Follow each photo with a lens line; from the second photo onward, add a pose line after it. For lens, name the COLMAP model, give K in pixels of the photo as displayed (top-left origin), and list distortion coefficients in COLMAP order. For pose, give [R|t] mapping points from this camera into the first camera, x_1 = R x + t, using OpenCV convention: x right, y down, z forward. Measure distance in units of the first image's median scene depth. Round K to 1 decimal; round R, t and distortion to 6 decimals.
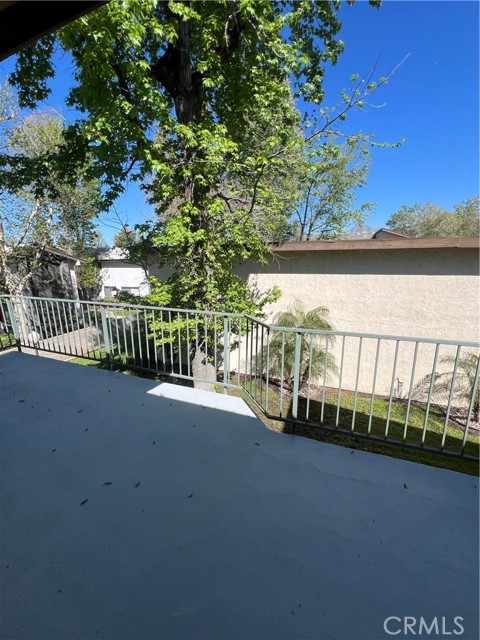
lens RADIAL K [[256.7, 0, 242.4], [0, 256.7, 319.4], [0, 0, 1]] dist [-0.003703, 0.000433]
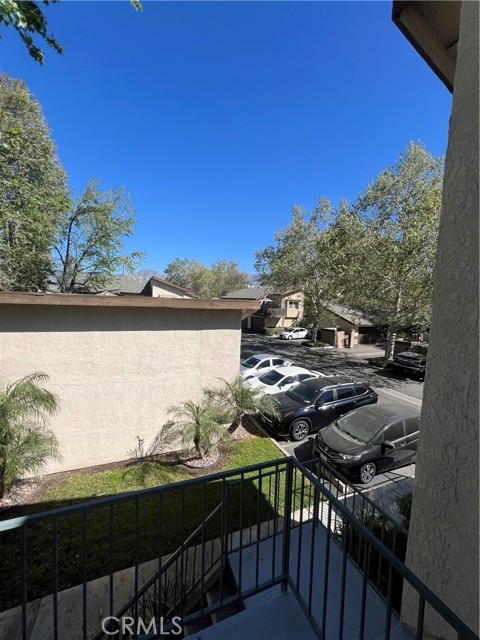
lens RADIAL K [[256.7, 0, 242.4], [0, 256.7, 319.4], [0, 0, 1]] dist [-0.003703, 0.000433]
pose [[0.721535, -0.011939, 0.692275, 0.227789], [0.118041, 0.987335, -0.106003, -0.054578], [-0.682241, 0.158201, 0.713806, -0.021582]]
